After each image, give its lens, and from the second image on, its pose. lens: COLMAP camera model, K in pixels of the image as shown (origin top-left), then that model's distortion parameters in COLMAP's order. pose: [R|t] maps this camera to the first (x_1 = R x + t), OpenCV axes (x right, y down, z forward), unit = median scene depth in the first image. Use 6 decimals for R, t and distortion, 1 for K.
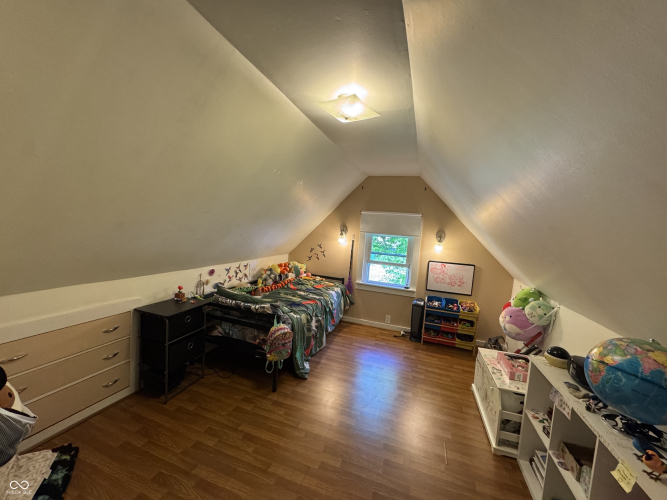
lens RADIAL K [[265.6, 0, 332.7], [0, 265.6, 249.6], [0, 0, 1]] dist [-0.002840, 0.000500]
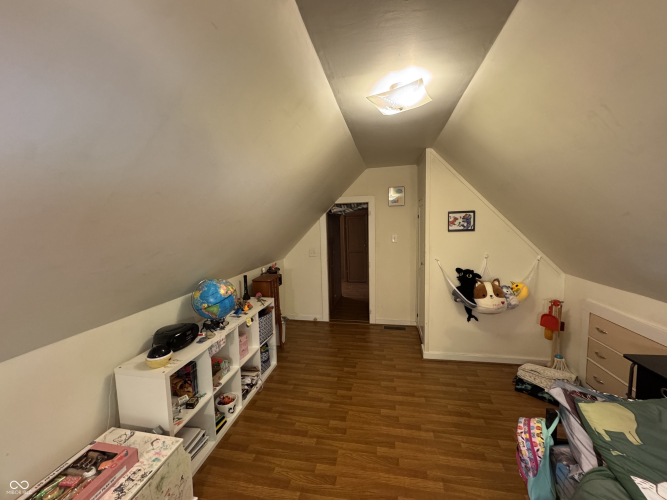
lens RADIAL K [[265.6, 0, 332.7], [0, 265.6, 249.6], [0, 0, 1]] dist [-0.002840, 0.000500]
pose [[-0.988527, -0.034193, -0.147120, 0.258385], [-0.058409, 0.984801, 0.163572, -0.096974], [0.139291, 0.170288, -0.975500, 1.250792]]
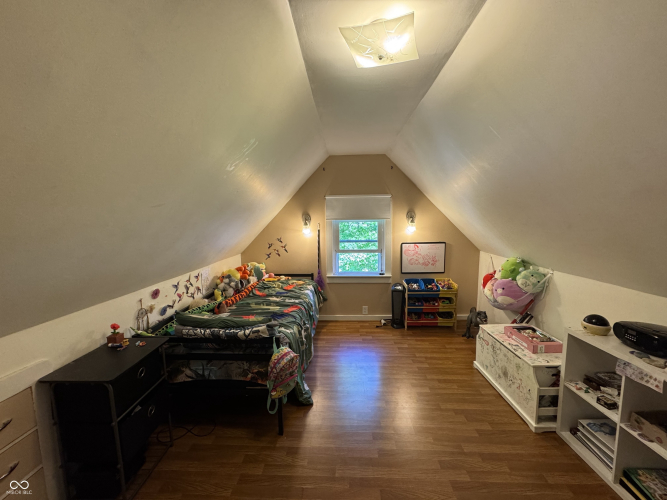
lens RADIAL K [[265.6, 0, 332.7], [0, 265.6, 249.6], [0, 0, 1]] dist [-0.002840, 0.000500]
pose [[0.952964, -0.118721, 0.278863, -0.214004], [0.107124, 0.992638, 0.056521, -0.022581], [-0.283520, -0.023990, 0.958666, 0.217925]]
